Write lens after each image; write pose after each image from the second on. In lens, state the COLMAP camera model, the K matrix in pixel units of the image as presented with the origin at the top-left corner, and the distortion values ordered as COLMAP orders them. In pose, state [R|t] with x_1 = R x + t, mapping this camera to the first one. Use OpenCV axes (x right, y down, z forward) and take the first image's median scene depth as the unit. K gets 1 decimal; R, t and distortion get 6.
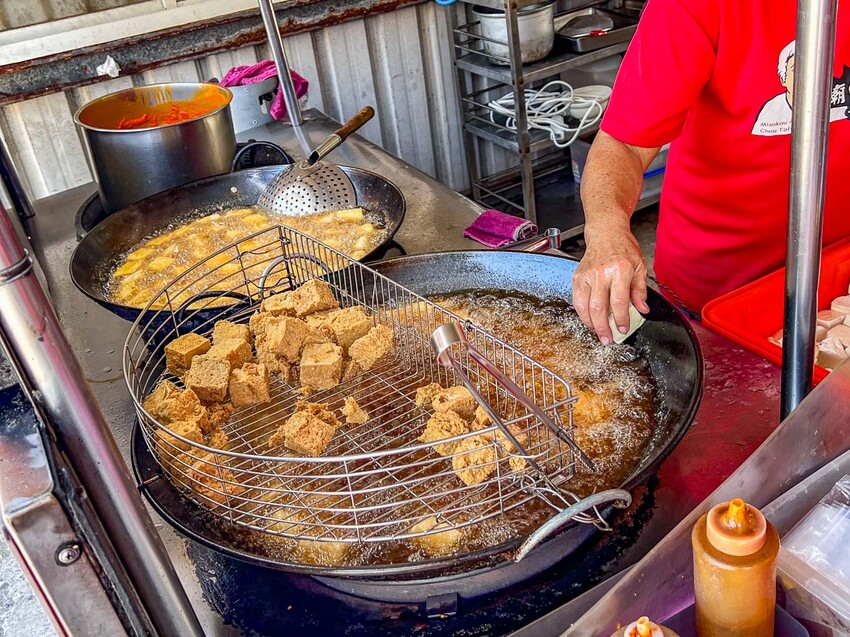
lens RADIAL K [[895.2, 0, 423.2], [0, 895.2, 336.8], [0, 0, 1]] dist [0.048373, 0.000000]
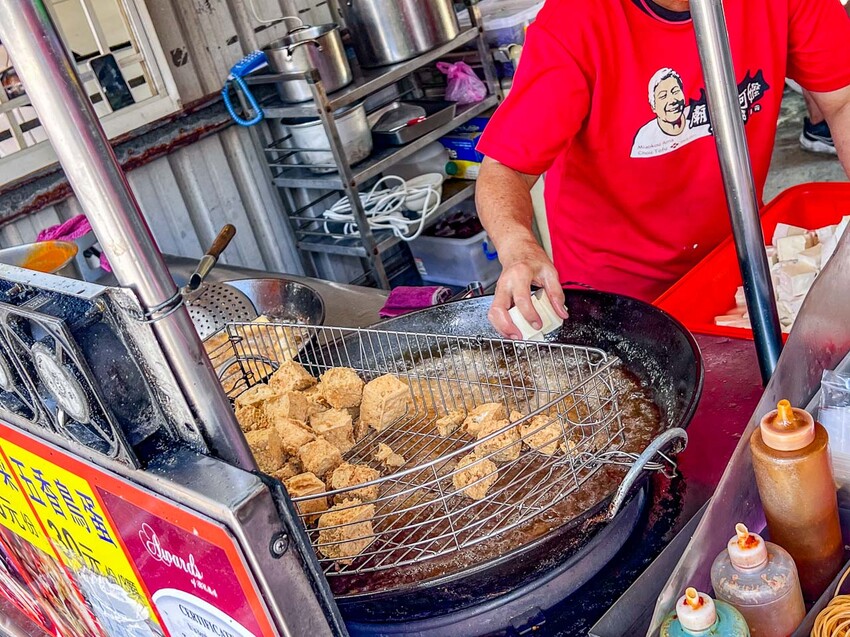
lens RADIAL K [[1060.1, 0, 424.6], [0, 1060.1, 319.5], [0, 0, 1]] dist [0.076743, 0.000000]
pose [[0.950378, -0.229121, 0.210440, -0.083627], [0.263888, 0.951973, -0.155276, 0.043839], [-0.164756, 0.203104, 0.965196, -0.058729]]
